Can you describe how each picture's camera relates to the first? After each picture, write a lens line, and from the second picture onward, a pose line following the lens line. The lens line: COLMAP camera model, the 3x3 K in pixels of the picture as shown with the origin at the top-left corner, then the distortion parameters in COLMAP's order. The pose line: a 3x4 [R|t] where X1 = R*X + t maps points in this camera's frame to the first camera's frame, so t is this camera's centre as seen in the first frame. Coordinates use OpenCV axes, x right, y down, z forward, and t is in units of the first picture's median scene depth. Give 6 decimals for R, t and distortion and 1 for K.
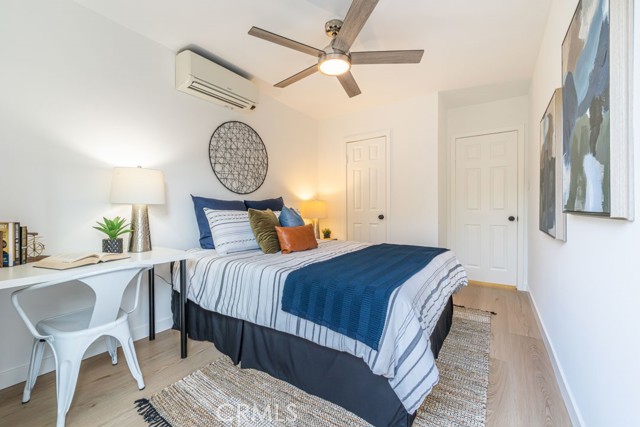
lens RADIAL K [[265.5, 0, 320.0], [0, 265.5, 213.5], [0, 0, 1]] dist [-0.000663, -0.000158]
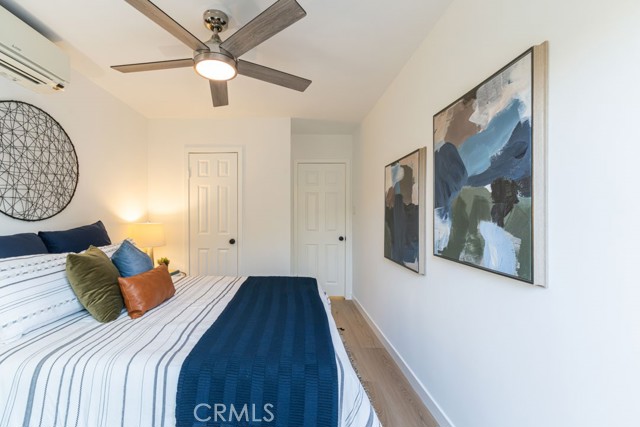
lens RADIAL K [[272.1, 0, 279.3], [0, 272.1, 214.3], [0, 0, 1]] dist [-0.000777, 0.000217]
pose [[0.838802, 0.001626, 0.544434, -0.161947], [0.002560, 0.999973, -0.006931, -0.085250], [-0.544430, 0.007207, 0.838775, 0.161649]]
